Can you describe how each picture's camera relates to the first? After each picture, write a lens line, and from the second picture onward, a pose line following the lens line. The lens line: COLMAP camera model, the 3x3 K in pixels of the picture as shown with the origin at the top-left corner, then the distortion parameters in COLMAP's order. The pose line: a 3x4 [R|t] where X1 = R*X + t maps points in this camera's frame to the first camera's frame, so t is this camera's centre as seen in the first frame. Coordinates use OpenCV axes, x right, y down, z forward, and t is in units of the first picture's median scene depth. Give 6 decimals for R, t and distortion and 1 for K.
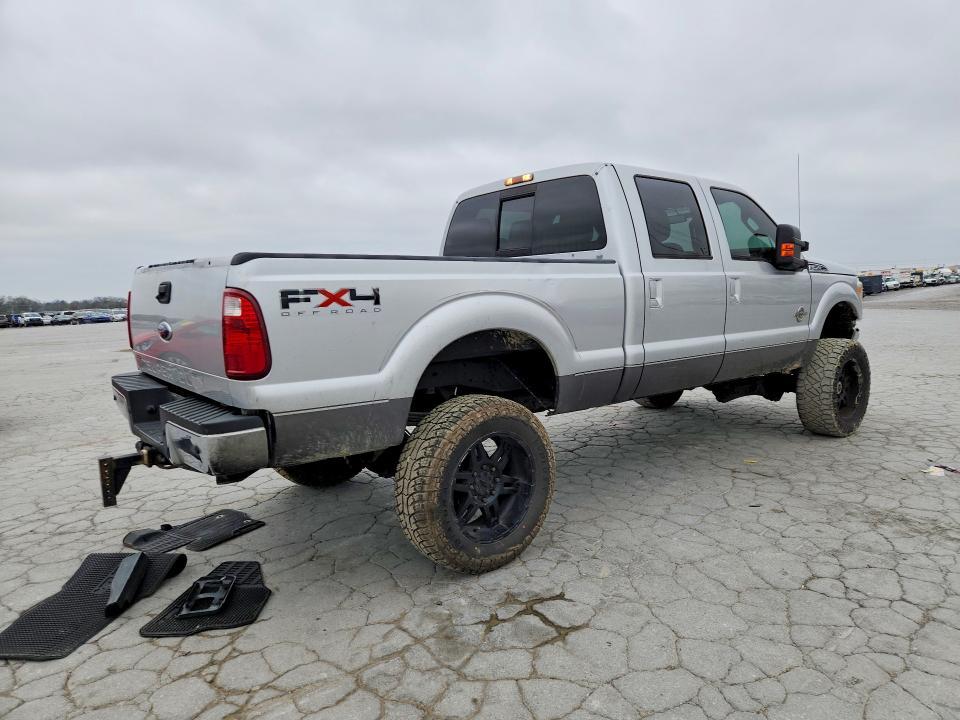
lens RADIAL K [[759.3, 0, 499.1], [0, 759.3, 360.5], [0, 0, 1]] dist [0.040243, -0.004828]
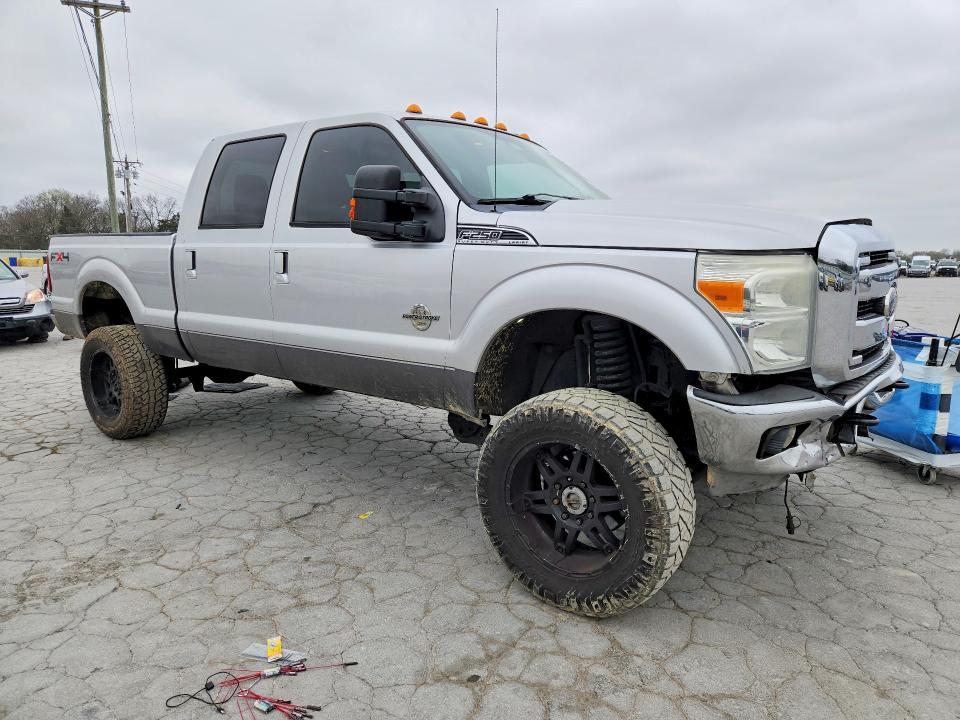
lens RADIAL K [[759.3, 0, 499.1], [0, 759.3, 360.5], [0, 0, 1]] dist [0.040243, -0.004828]
pose [[0.062947, 0.147508, -0.987056, 1.218291], [-0.104976, 0.984509, 0.140433, -0.143060], [0.992481, 0.094777, 0.077457, 1.289341]]
